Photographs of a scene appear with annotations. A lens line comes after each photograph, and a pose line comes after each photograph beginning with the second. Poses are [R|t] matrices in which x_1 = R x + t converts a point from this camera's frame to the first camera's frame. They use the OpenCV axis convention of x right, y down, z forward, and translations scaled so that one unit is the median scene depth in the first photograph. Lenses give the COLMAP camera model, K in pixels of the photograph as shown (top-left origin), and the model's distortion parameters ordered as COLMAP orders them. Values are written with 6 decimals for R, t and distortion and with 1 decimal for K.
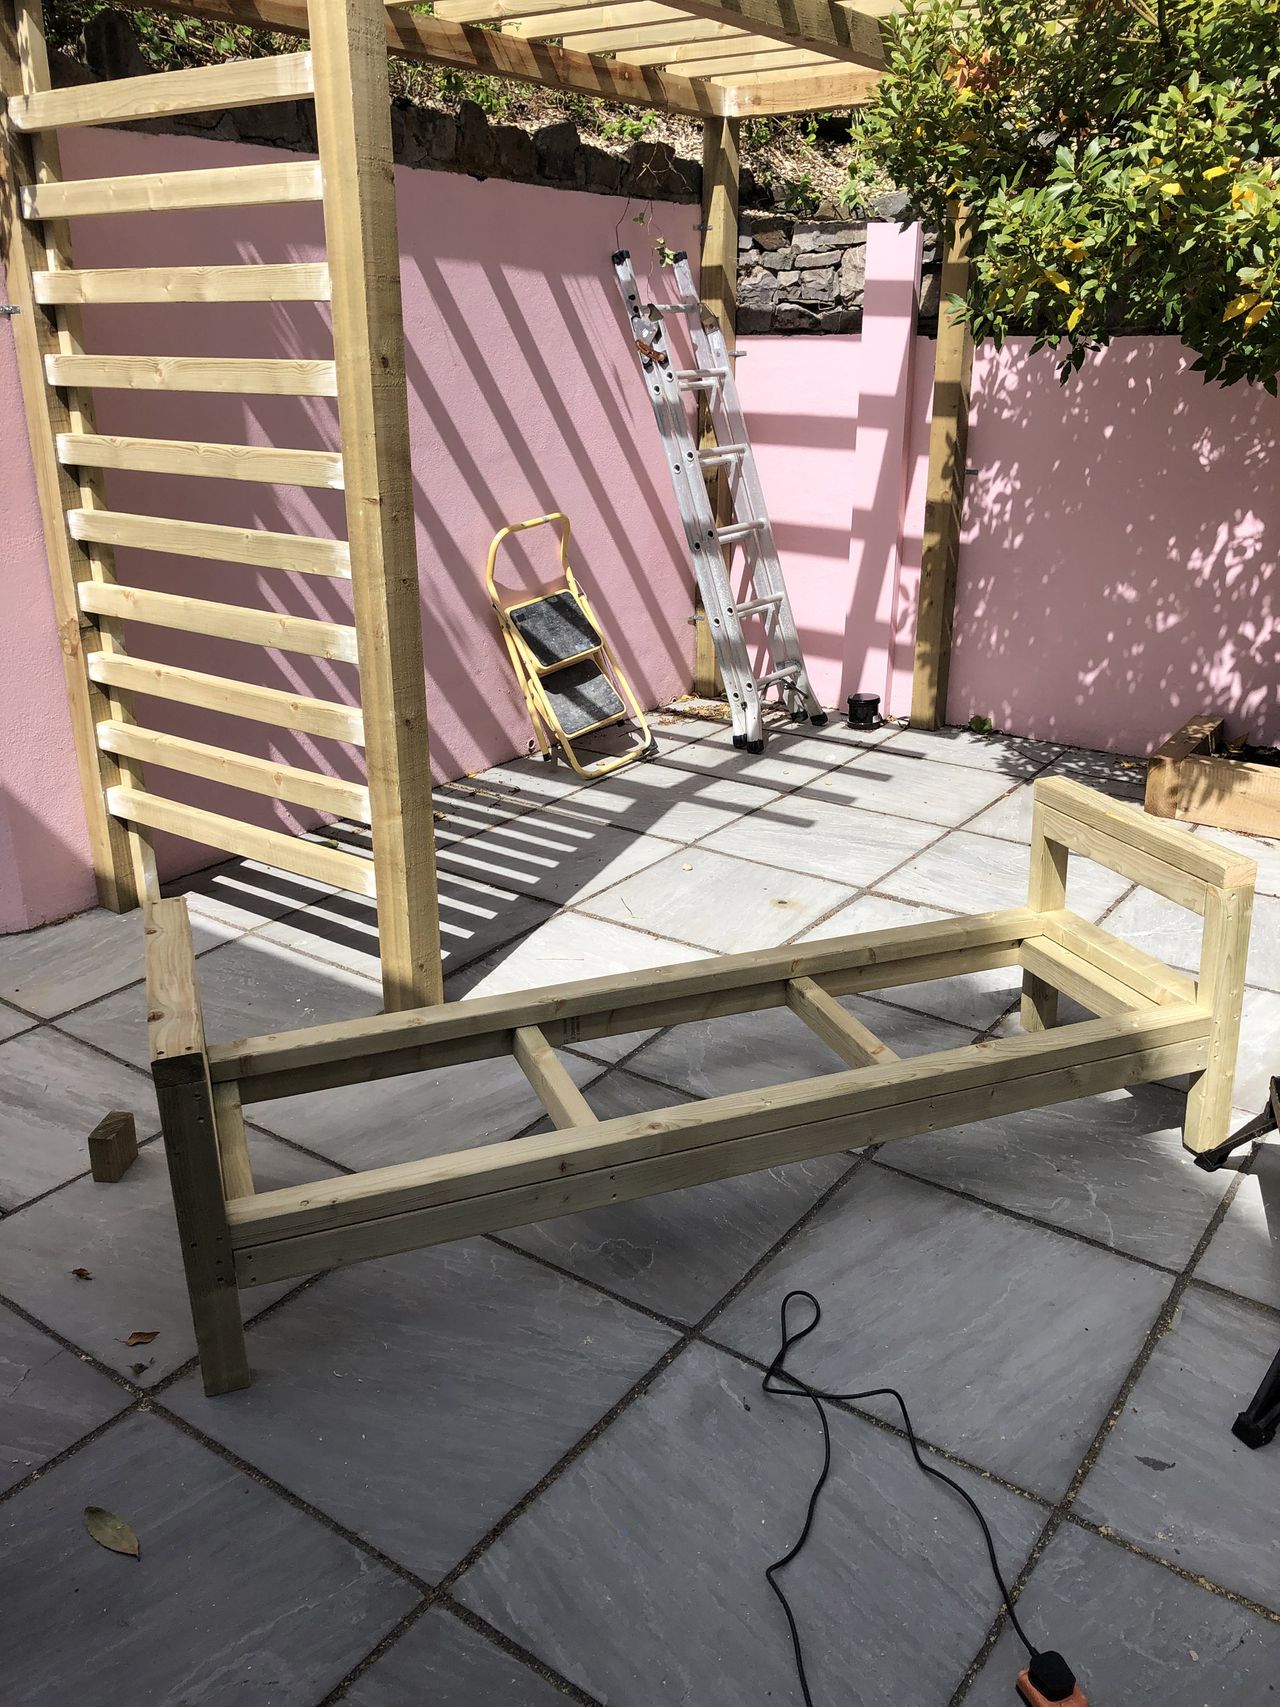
lens RADIAL K [[1396.7, 0, 620.7], [0, 1396.7, 847.2], [0, 0, 1]] dist [0.010798, -0.007511]
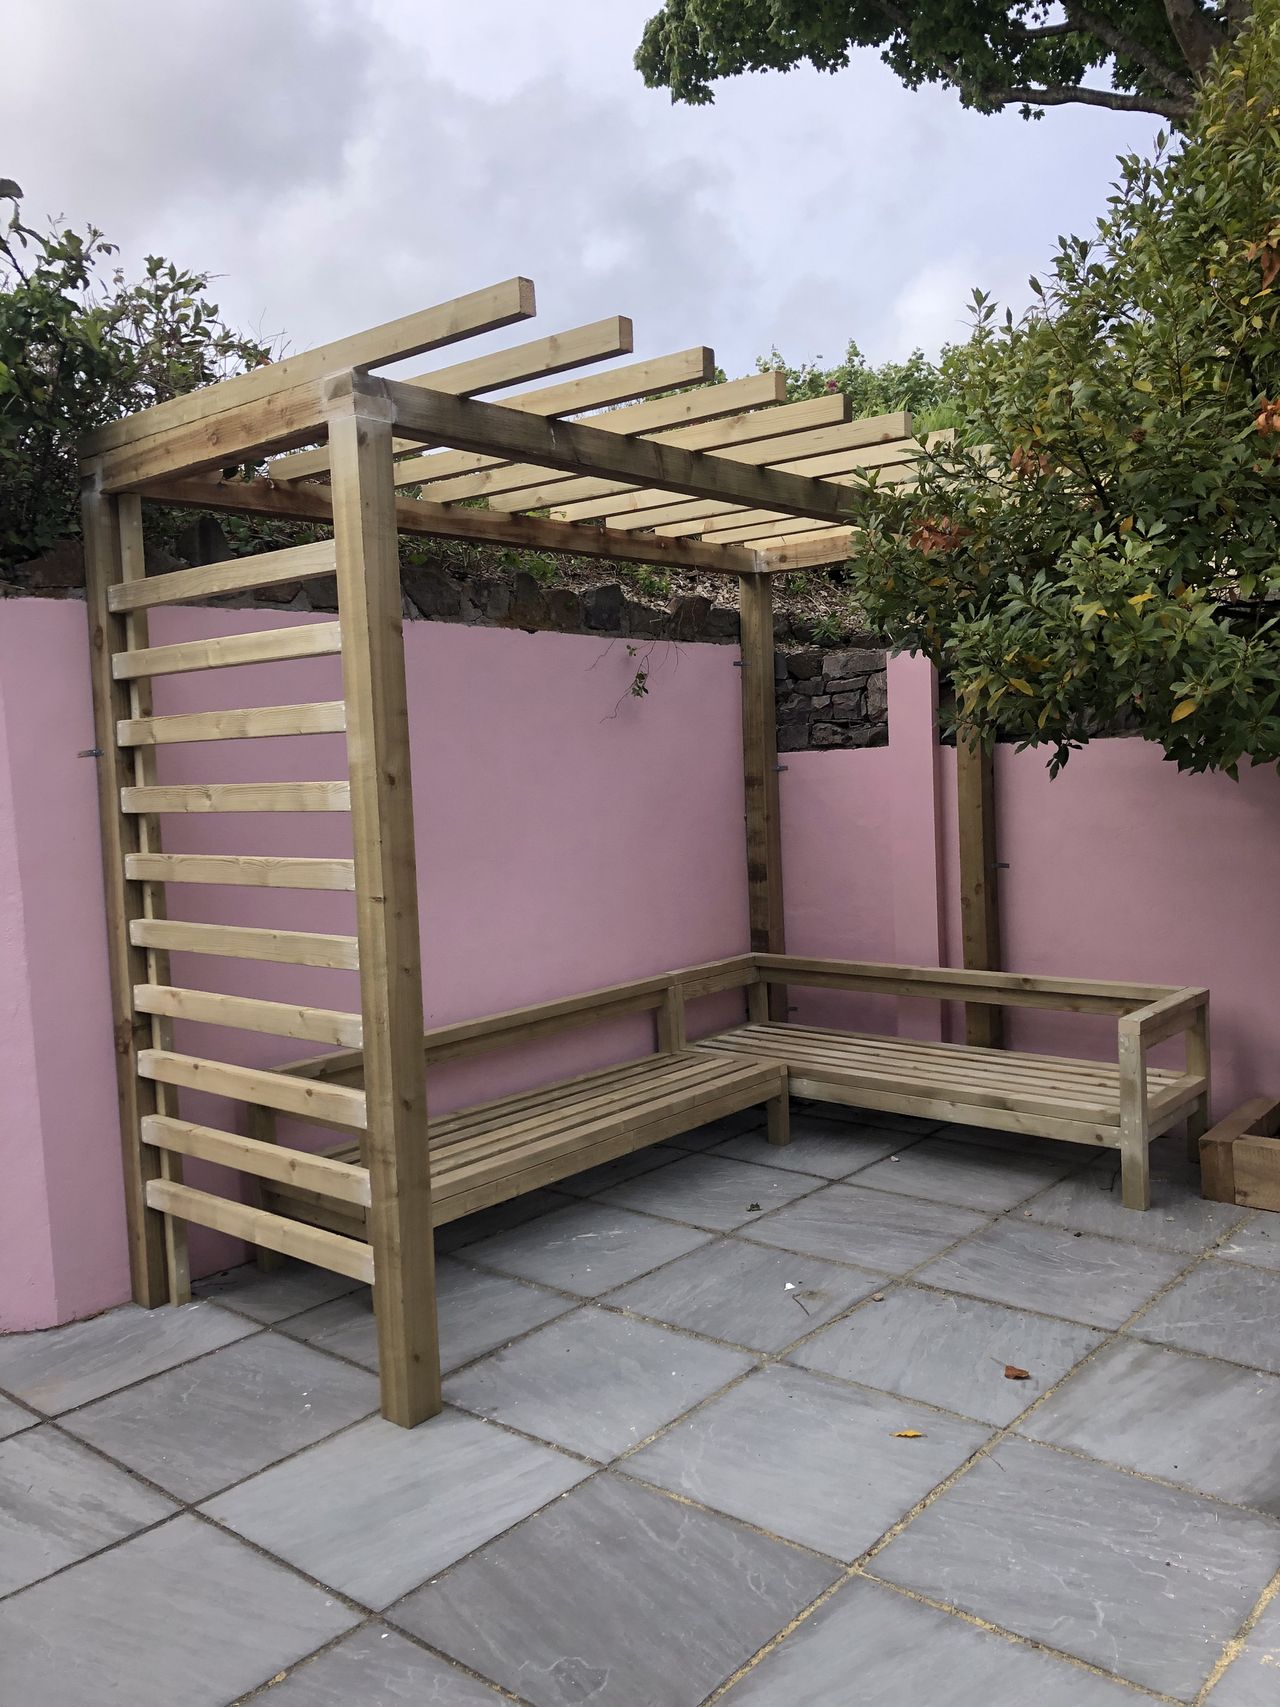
lens RADIAL K [[1390.0, 0, 642.9], [0, 1390.0, 830.2], [0, 0, 1]] dist [0.011416, 0.000876]
pose [[0.996062, -0.034161, -0.081818, 0.106119], [0.008026, 0.953745, -0.300511, 0.026789], [0.088300, 0.298671, 0.950262, -0.032539]]
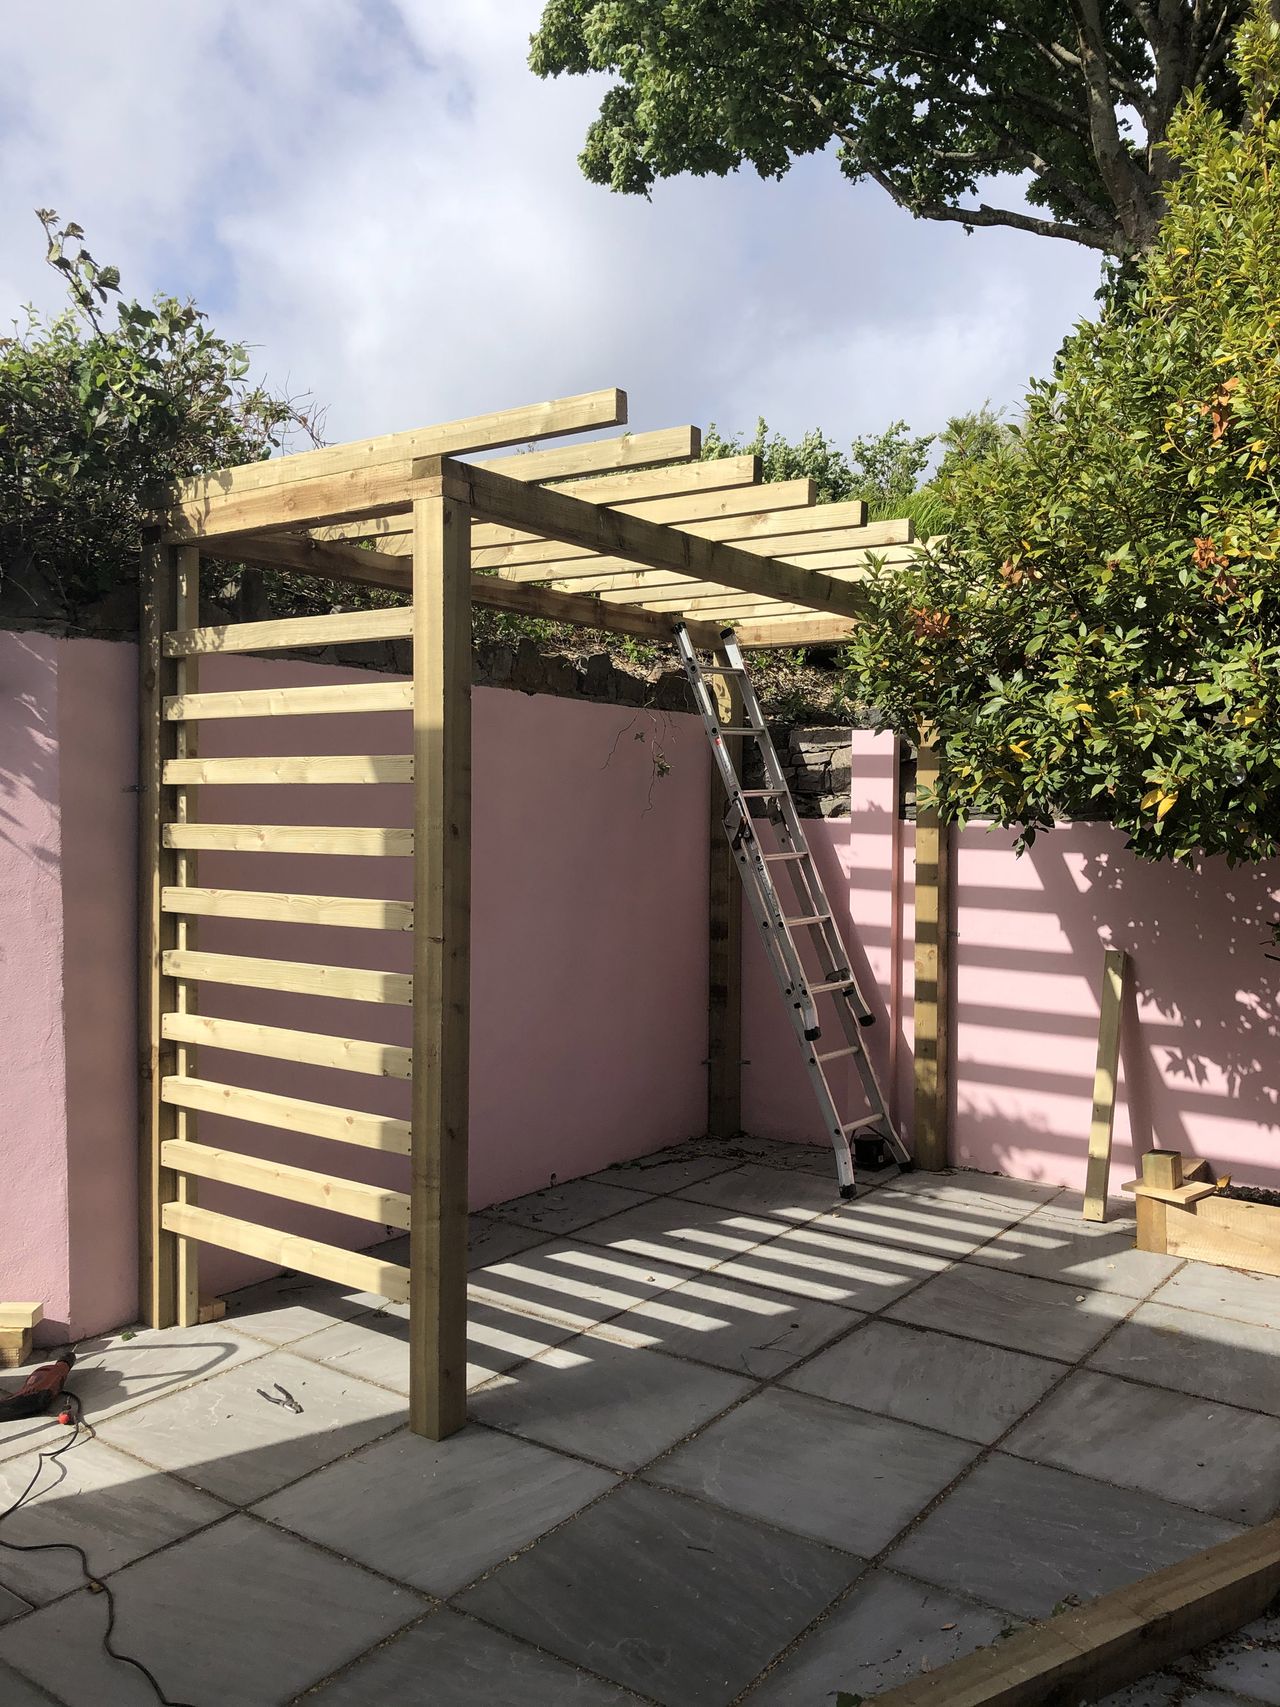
lens RADIAL K [[1390.0, 0, 642.9], [0, 1390.0, 830.2], [0, 0, 1]] dist [0.011416, 0.000876]
pose [[0.999927, 0.011926, 0.001853, -0.004096], [-0.010590, 0.940622, -0.339290, 0.054154], [-0.005790, 0.339245, 0.940680, -0.122212]]
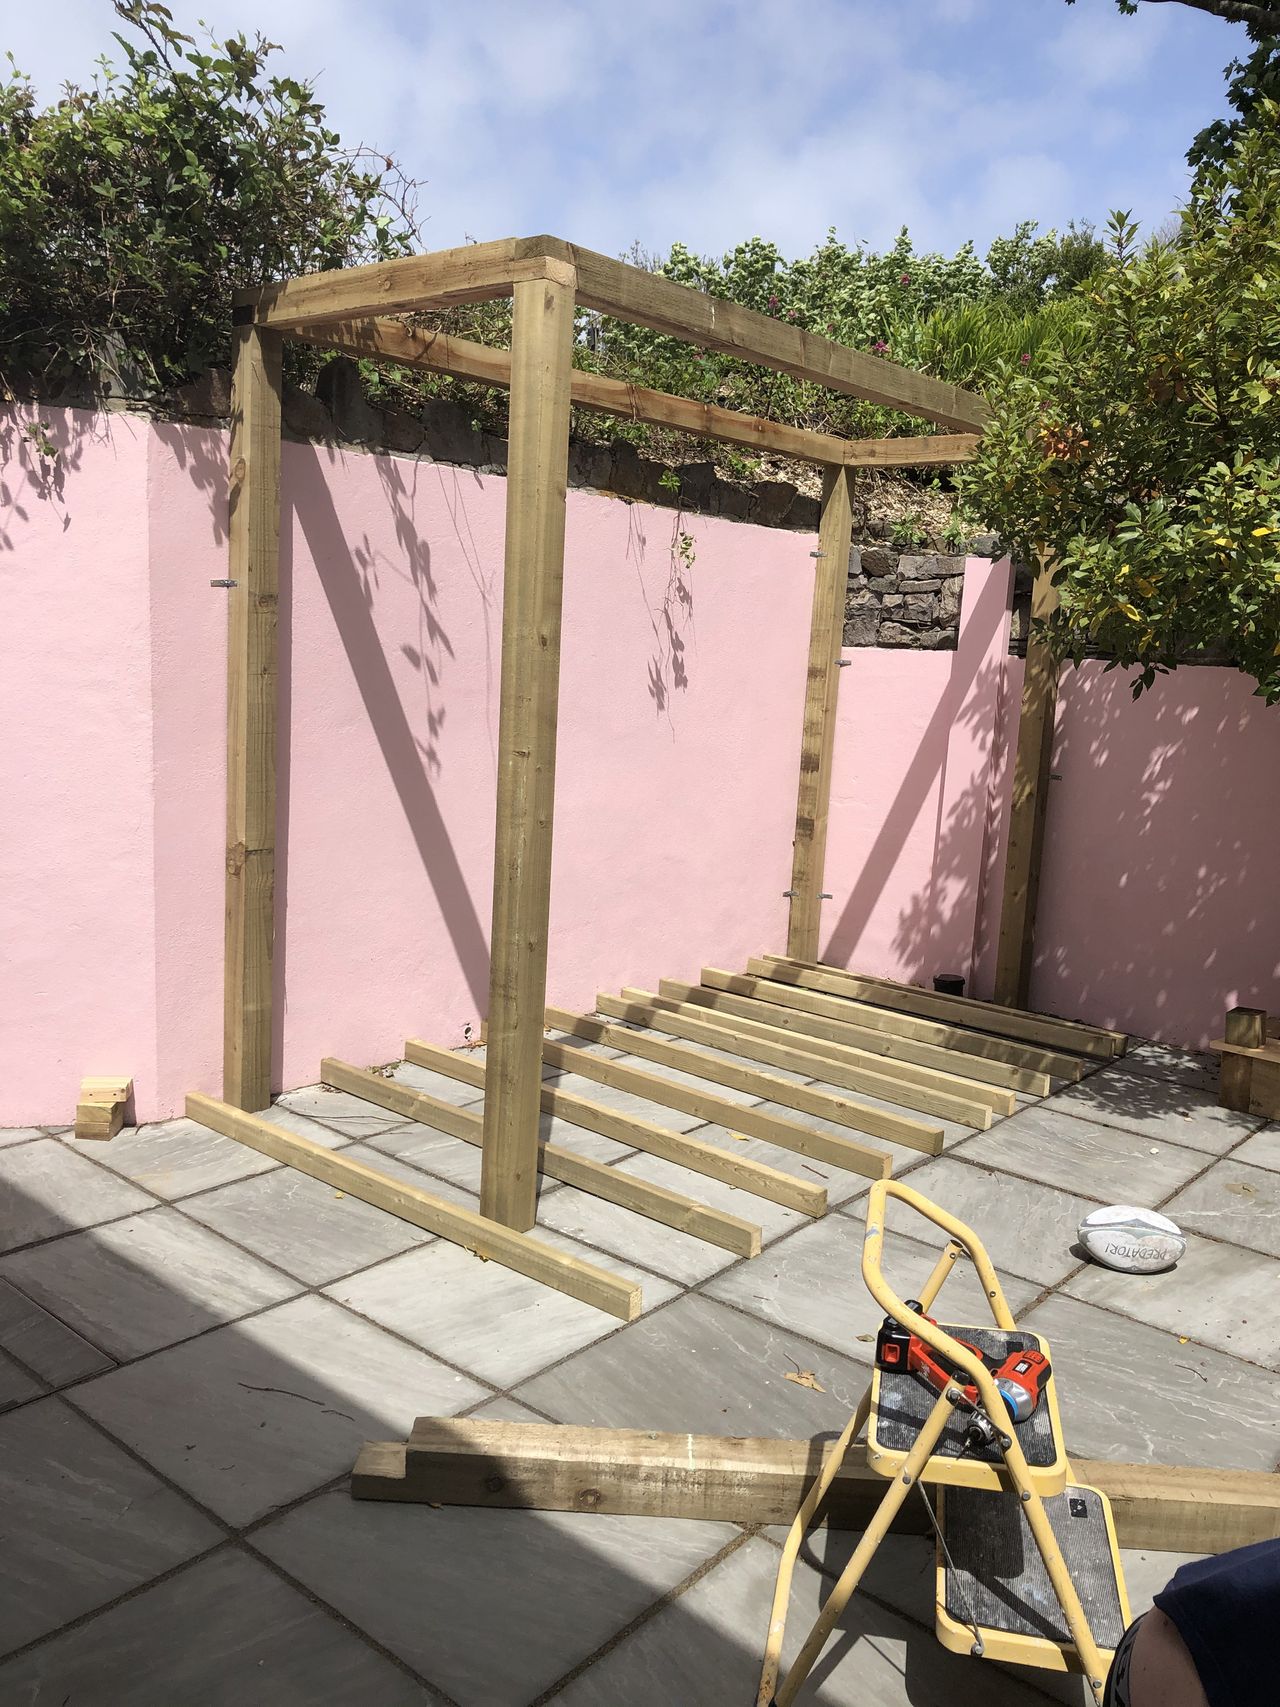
lens RADIAL K [[1395.0, 0, 635.9], [0, 1395.0, 834.7], [0, 0, 1]] dist [0.003669, -0.005464]
pose [[0.995717, 0.068949, -0.061596, -0.005262], [-0.080590, 0.973781, -0.212733, 0.048526], [0.045314, 0.216786, 0.975167, -0.092388]]
